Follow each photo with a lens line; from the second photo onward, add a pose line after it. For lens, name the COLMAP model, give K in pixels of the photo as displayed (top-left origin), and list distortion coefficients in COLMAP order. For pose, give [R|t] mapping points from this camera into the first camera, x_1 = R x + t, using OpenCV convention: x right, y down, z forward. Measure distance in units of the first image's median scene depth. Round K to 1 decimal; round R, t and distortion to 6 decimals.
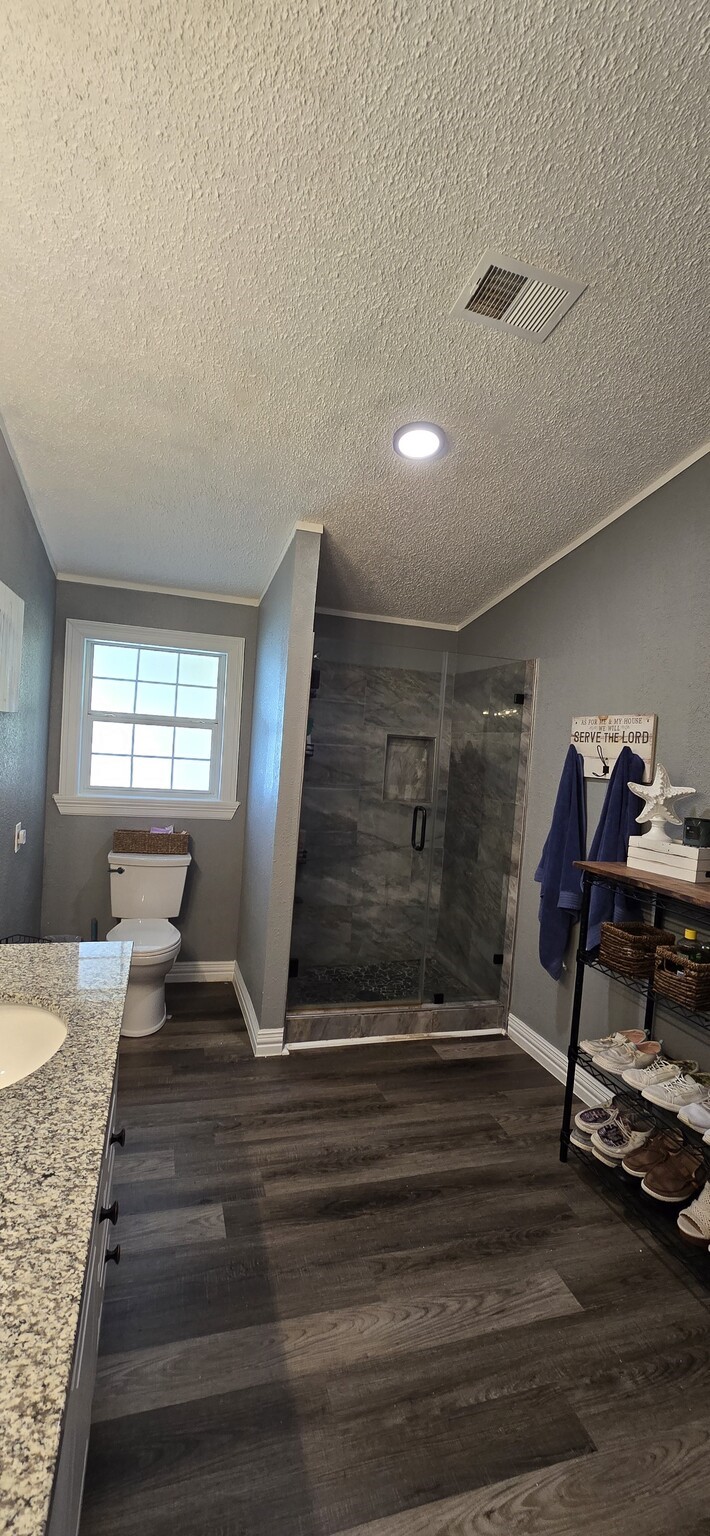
lens RADIAL K [[627.9, 0, 347.2], [0, 627.9, 767.6], [0, 0, 1]] dist [-0.001364, -0.000196]
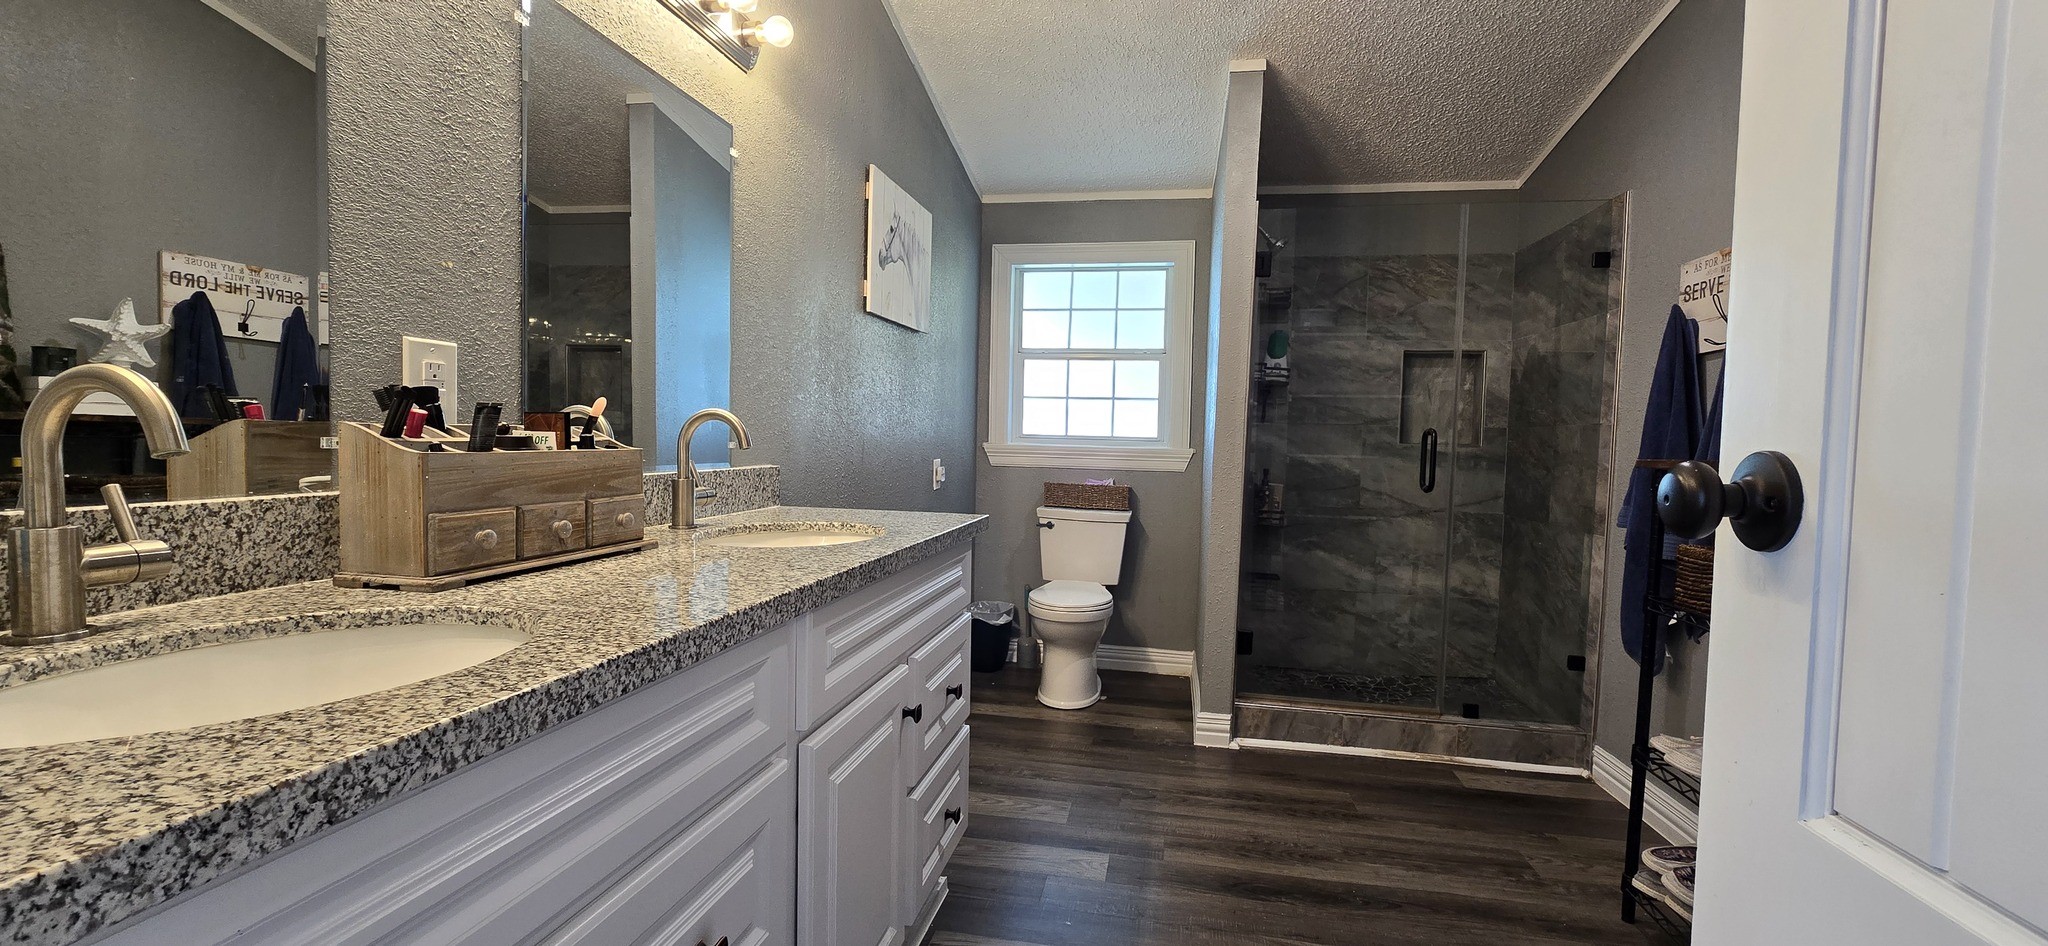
lens RADIAL K [[836.6, 0, 1021.4], [0, 836.6, 479.8], [0, 0, 1]] dist [-0.001030, -0.000588]
pose [[0.888520, -0.020979, -0.458358, 0.144571], [0.016685, 0.999771, -0.013415, 0.128817], [0.458534, 0.004271, 0.888666, -0.042098]]
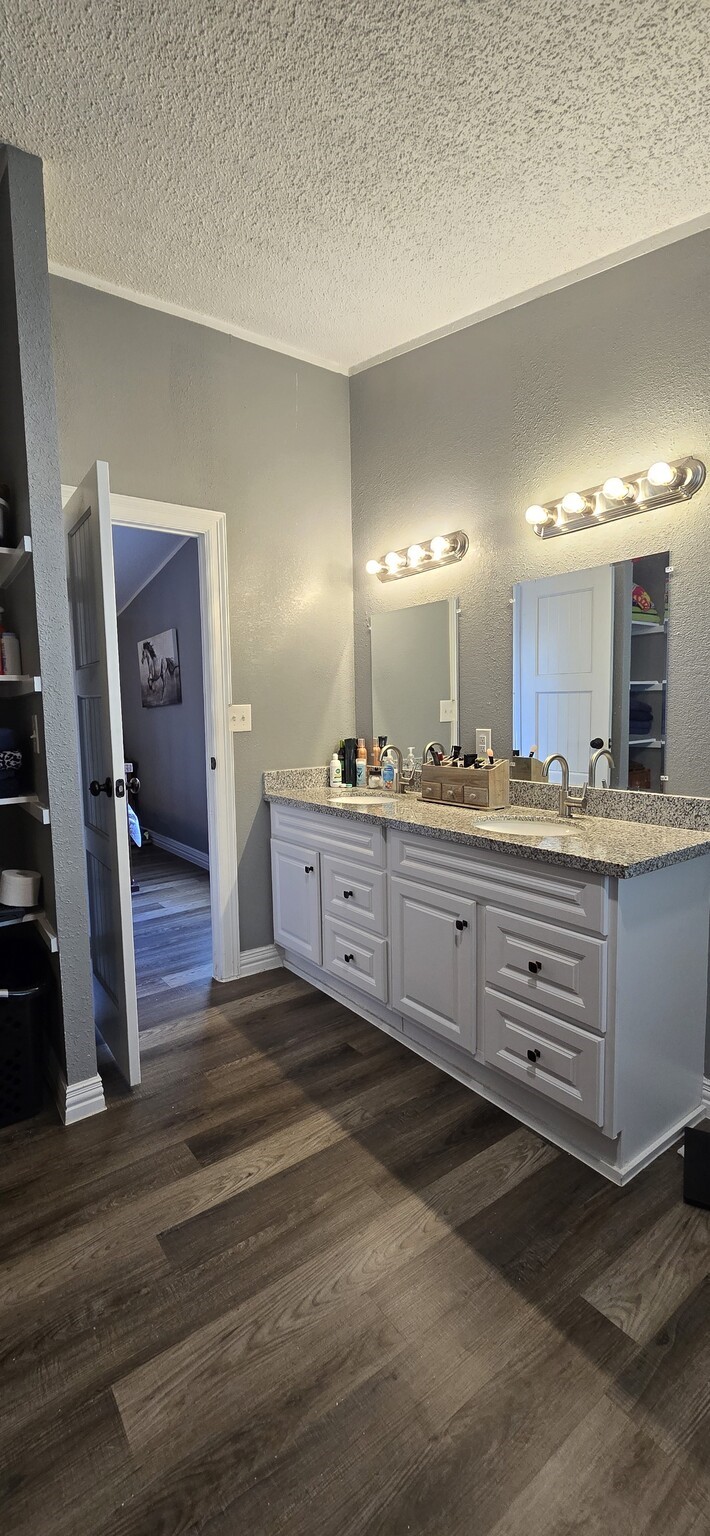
lens RADIAL K [[627.9, 0, 347.2], [0, 627.9, 767.6], [0, 0, 1]] dist [-0.001364, -0.000196]
pose [[-0.941770, -0.012667, -0.336019, 0.203298], [-0.051591, 0.992902, 0.107167, 0.026098], [0.332277, 0.118263, -0.935738, 0.922200]]
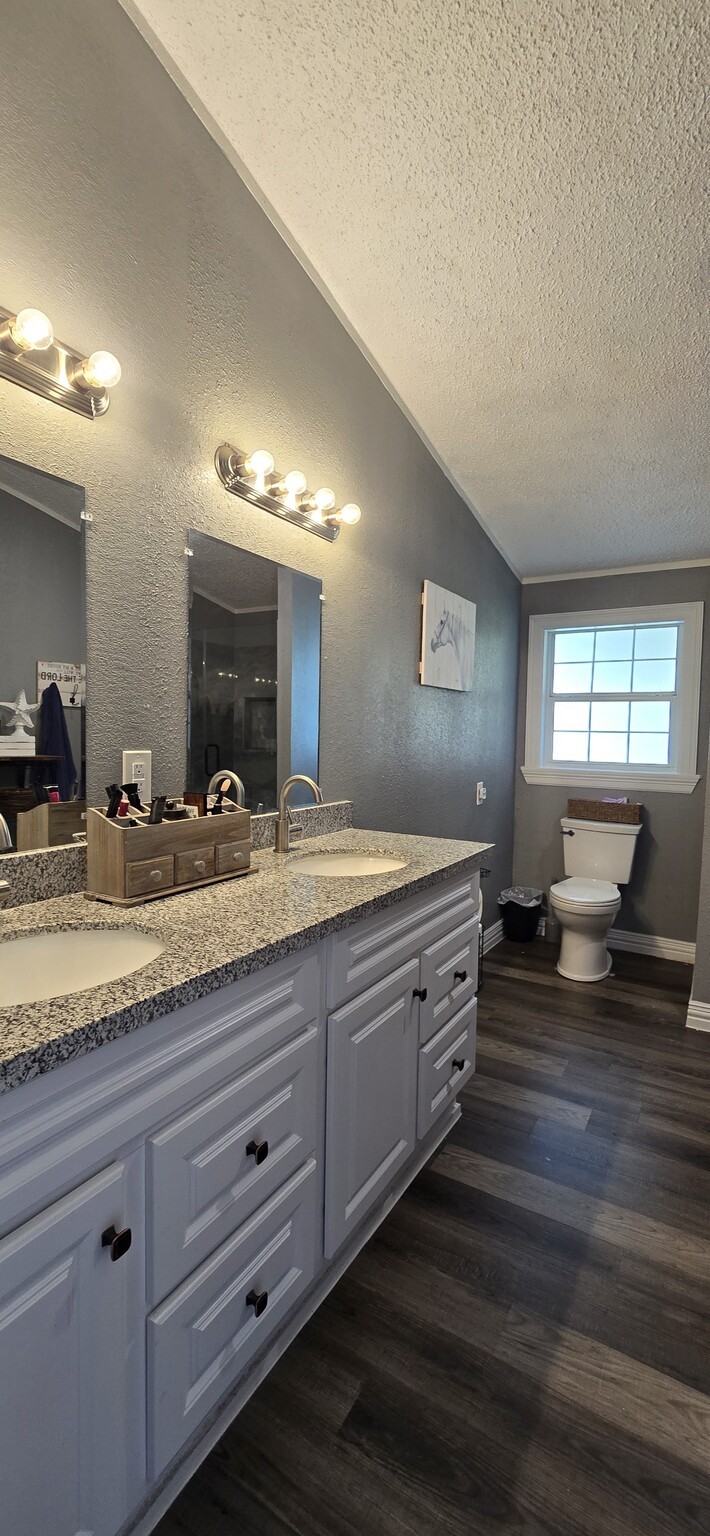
lens RADIAL K [[627.9, 0, 347.2], [0, 627.9, 767.6], [0, 0, 1]] dist [-0.001364, -0.000196]
pose [[0.672711, -0.011589, -0.739814, 0.211224], [-0.003399, 0.999818, -0.018752, 0.078128], [0.739897, 0.015129, 0.672550, -0.038579]]
